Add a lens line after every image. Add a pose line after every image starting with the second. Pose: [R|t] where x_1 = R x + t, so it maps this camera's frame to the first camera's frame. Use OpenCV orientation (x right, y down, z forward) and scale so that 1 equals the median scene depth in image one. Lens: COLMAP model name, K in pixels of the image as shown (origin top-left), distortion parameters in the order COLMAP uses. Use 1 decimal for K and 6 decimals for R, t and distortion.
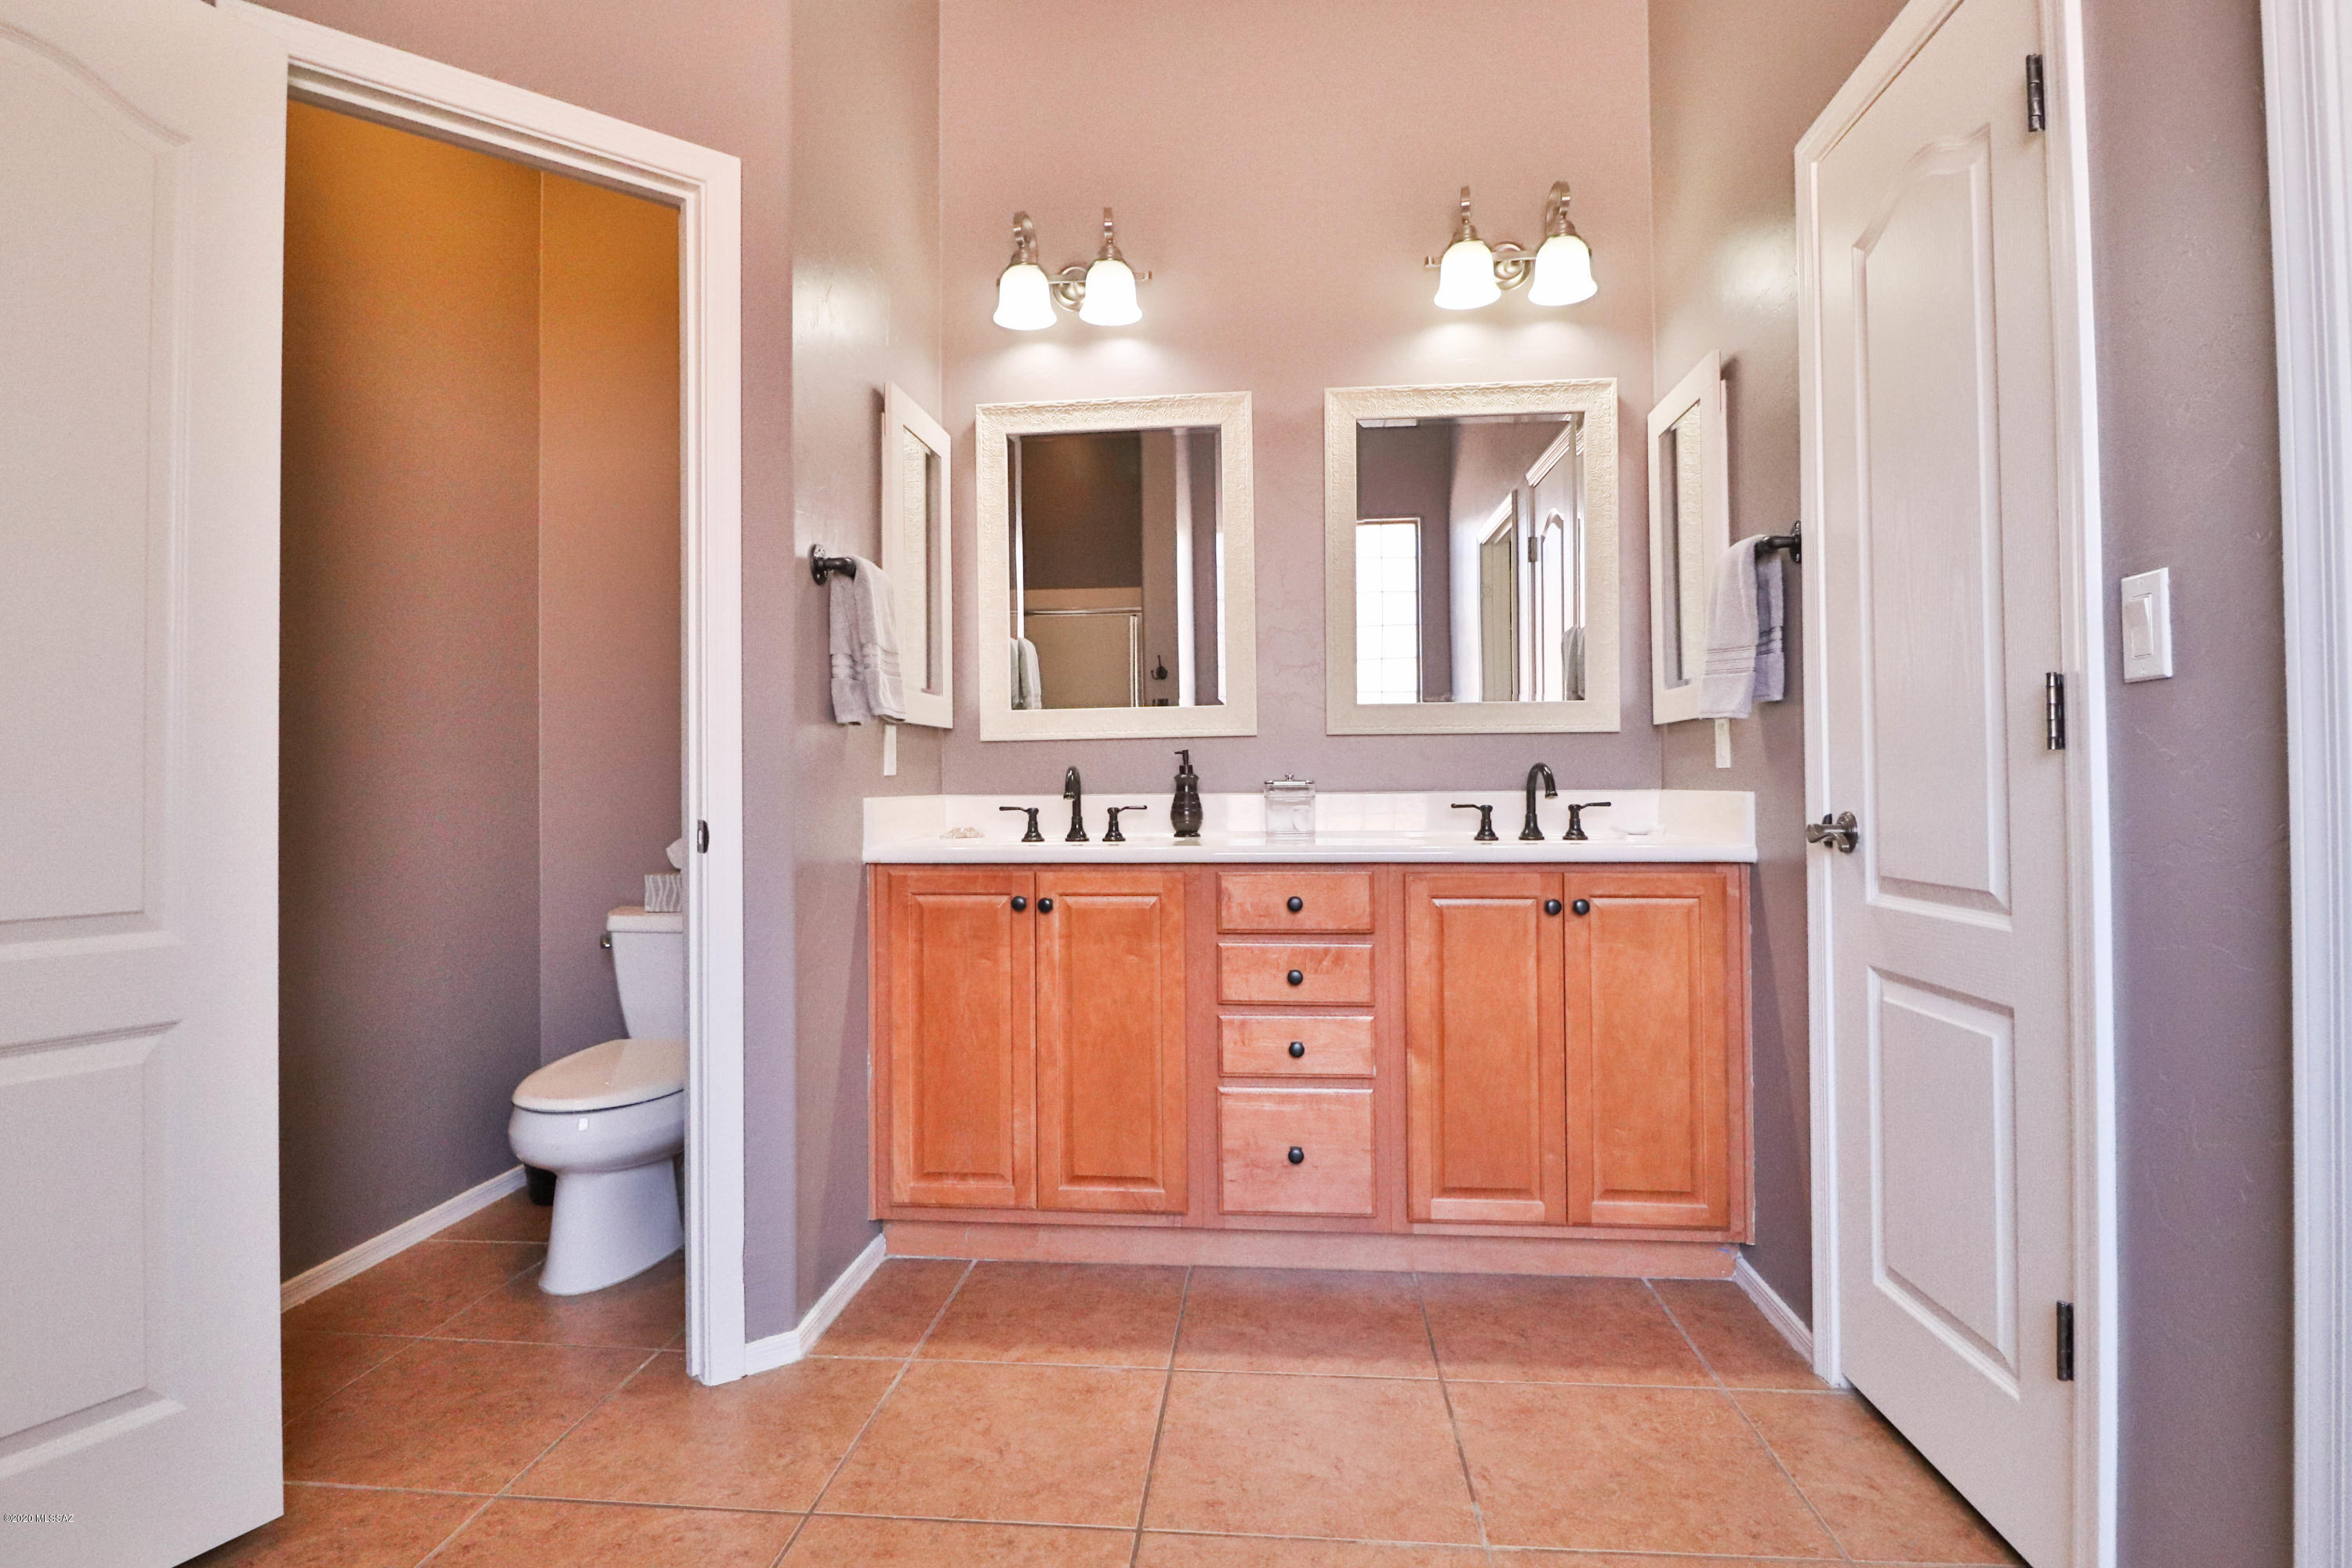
lens RADIAL K [[1212.5, 0, 1169.5], [0, 1212.5, 767.4], [0, 0, 1]] dist [0.000073, -0.013678]
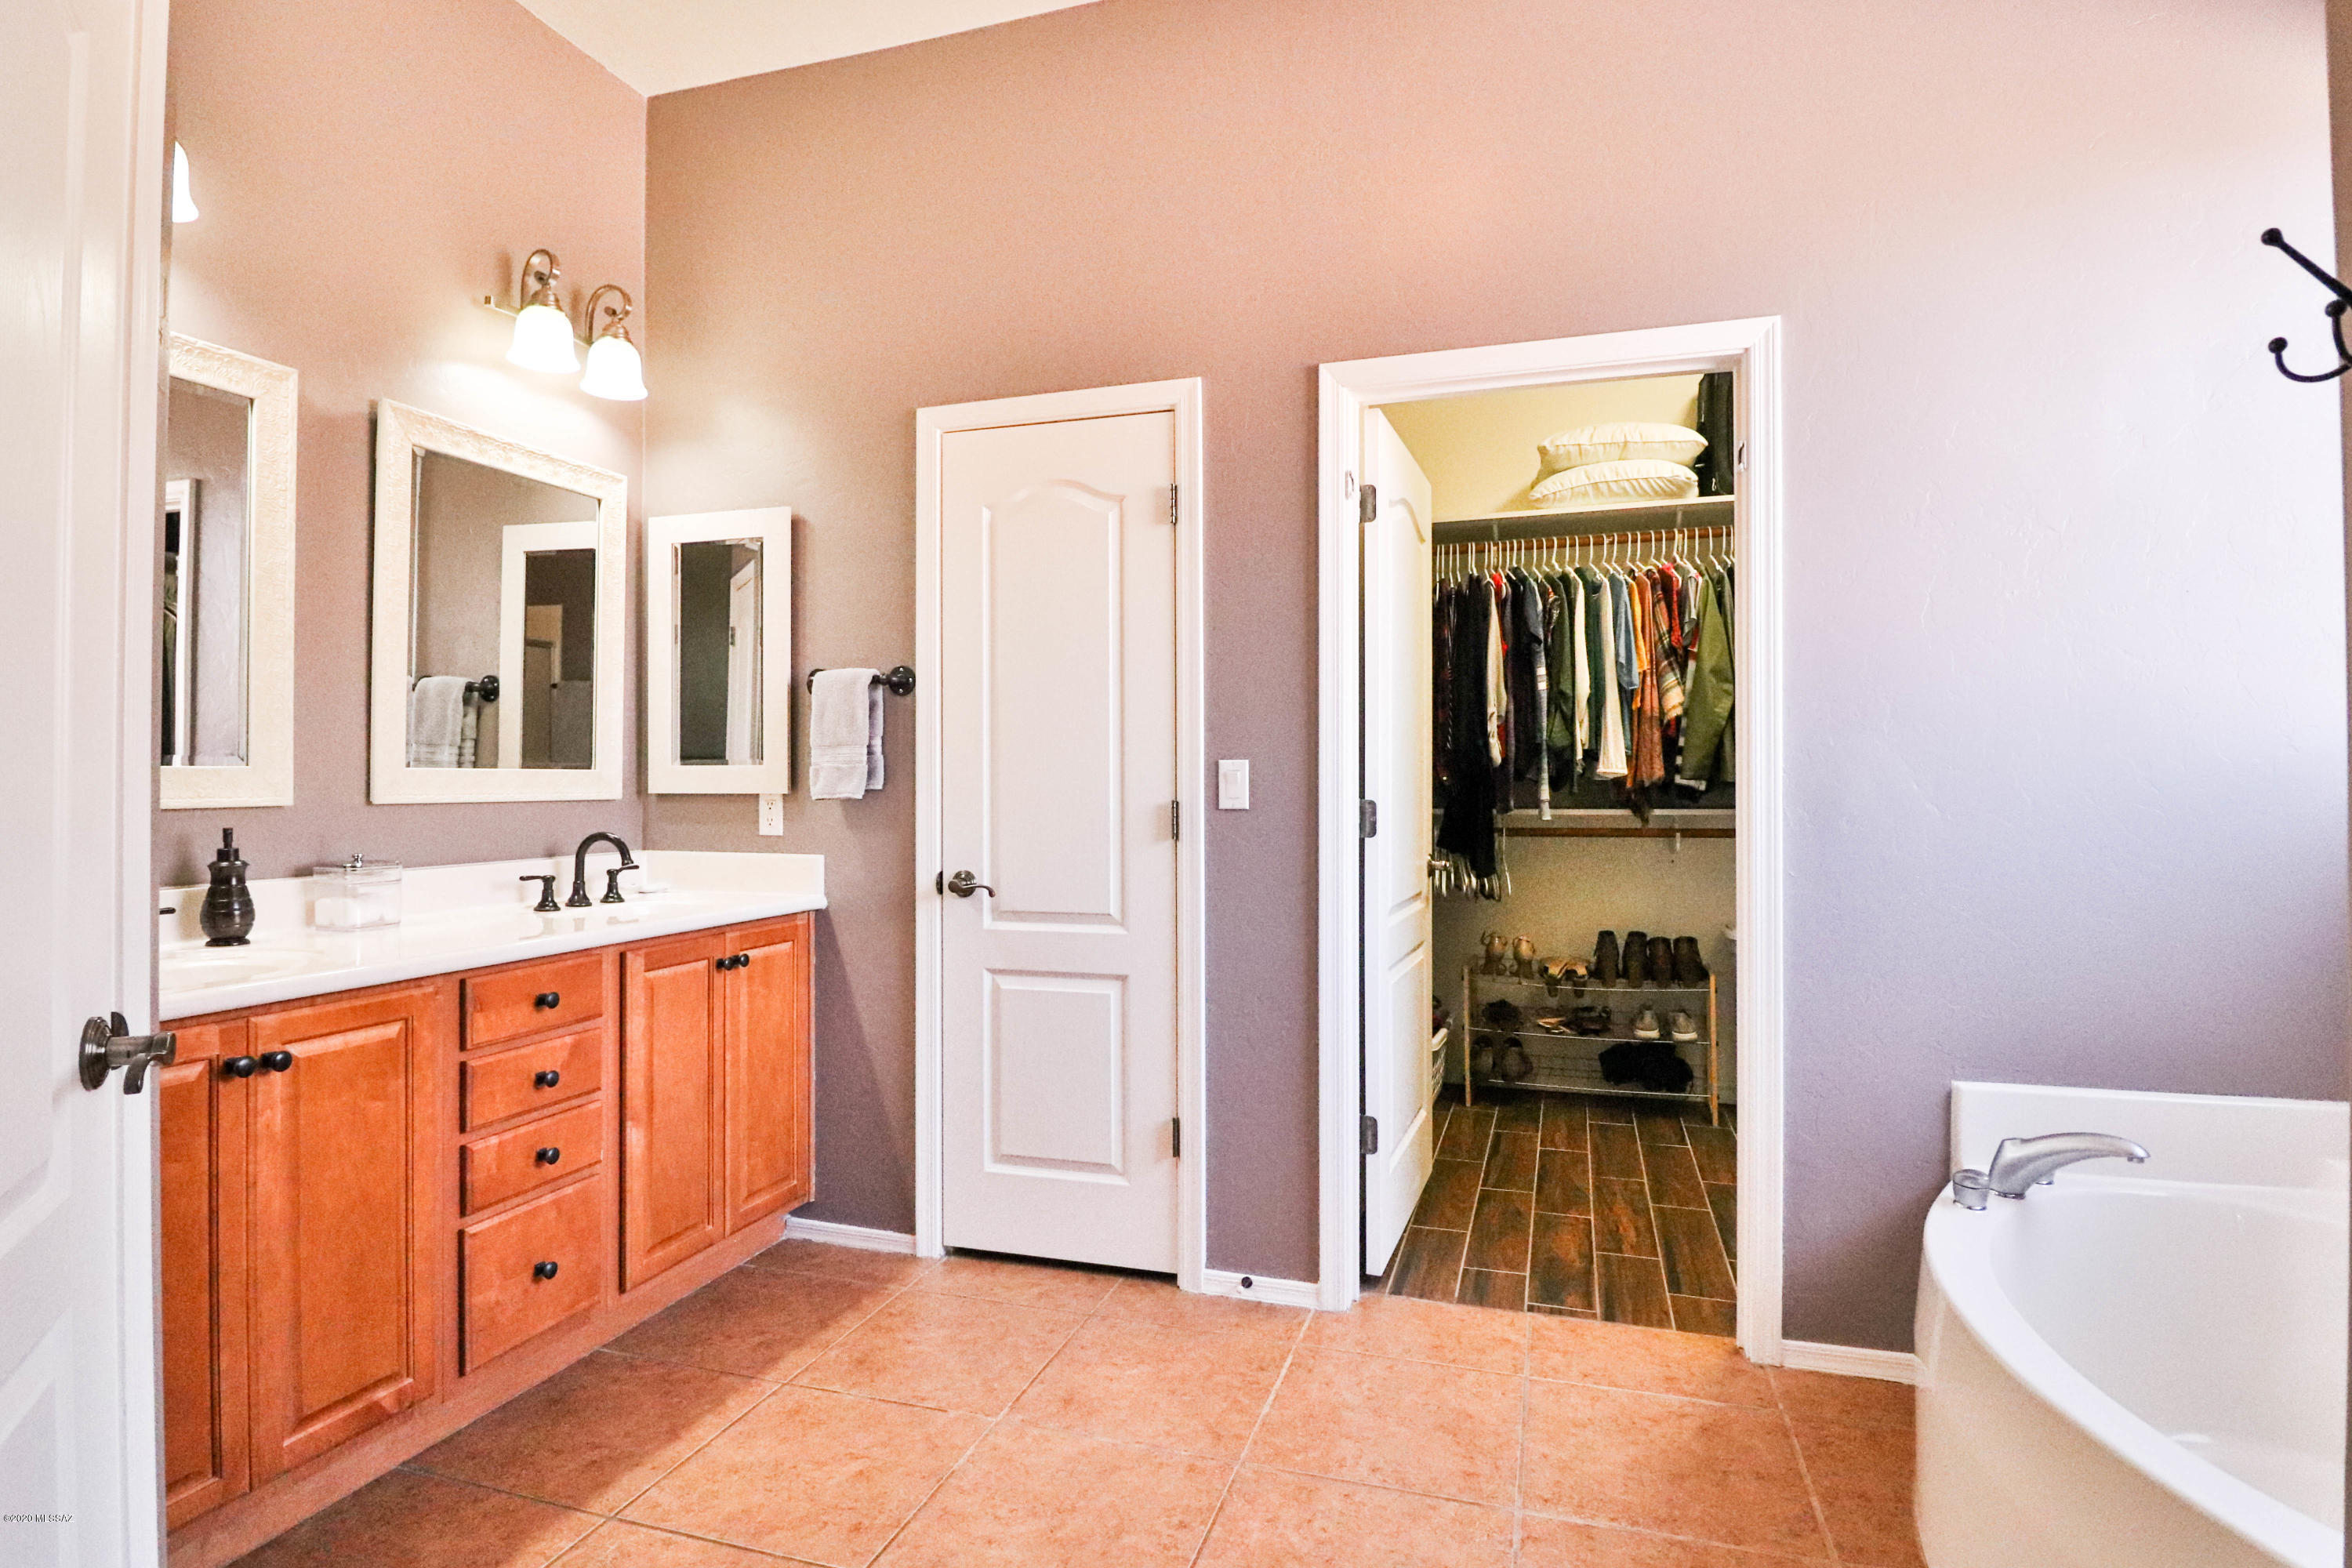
lens RADIAL K [[1212.5, 0, 1169.5], [0, 1212.5, 767.4], [0, 0, 1]] dist [0.000073, -0.013678]
pose [[0.221239, 0.016233, 0.975085, -0.695325], [-0.015200, 0.999797, -0.013196, -0.060692], [-0.975101, -0.011902, 0.221441, 0.327711]]
